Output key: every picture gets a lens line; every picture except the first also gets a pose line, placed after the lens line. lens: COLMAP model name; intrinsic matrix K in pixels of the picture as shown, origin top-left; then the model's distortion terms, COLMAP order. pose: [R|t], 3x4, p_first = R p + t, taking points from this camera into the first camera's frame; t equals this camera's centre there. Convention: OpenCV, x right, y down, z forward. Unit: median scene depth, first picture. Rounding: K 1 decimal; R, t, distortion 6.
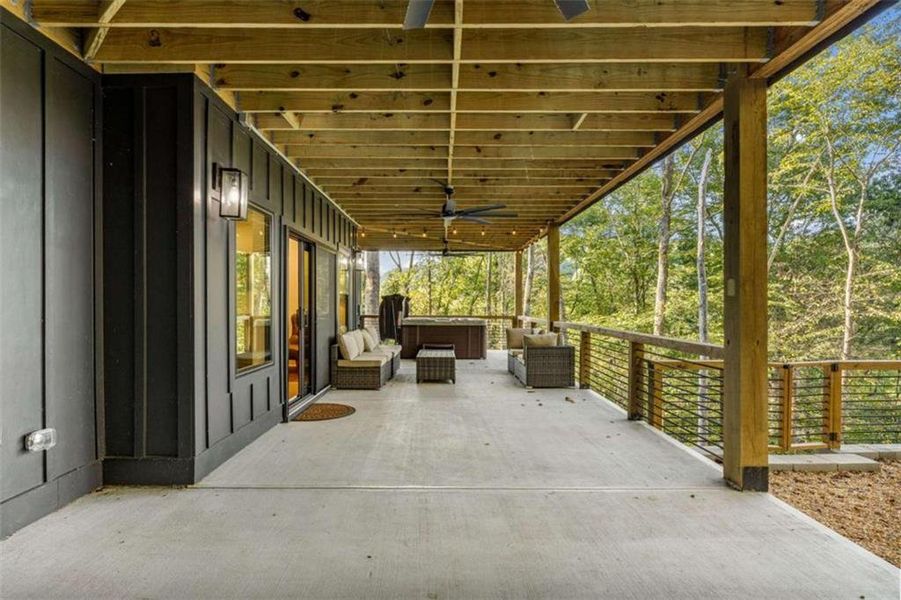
lens RADIAL K [[563.0, 0, 450.5], [0, 563.0, 300.0], [0, 0, 1]] dist [0.002350, 0.000626]
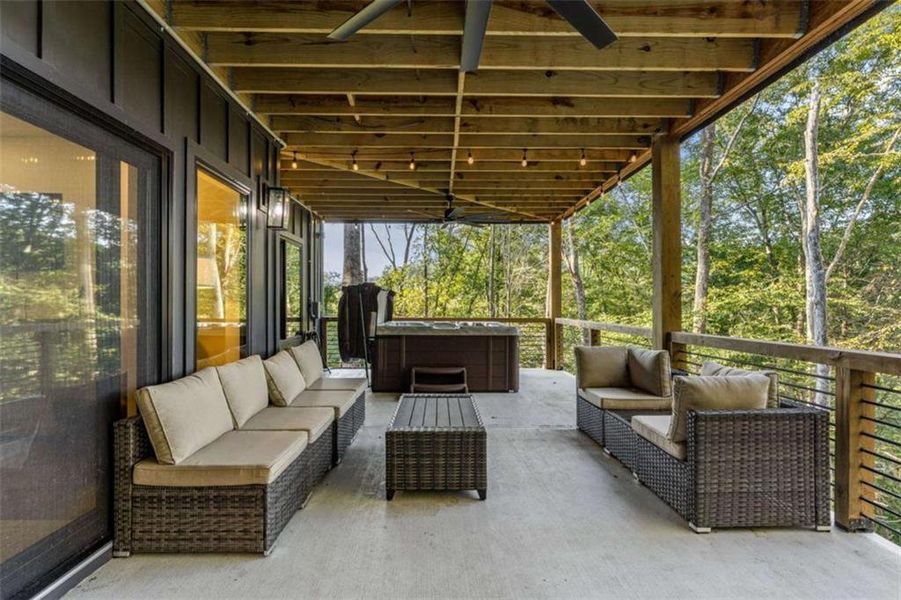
lens RADIAL K [[476.8, 0, 450.5], [0, 476.8, 300.0], [0, 0, 1]] dist [-0.003602, -0.000472]
pose [[0.999971, 0.006479, -0.003948, -0.012618], [-0.006431, 0.999907, 0.012041, 0.005135], [0.004026, -0.012016, 0.999920, 0.538864]]
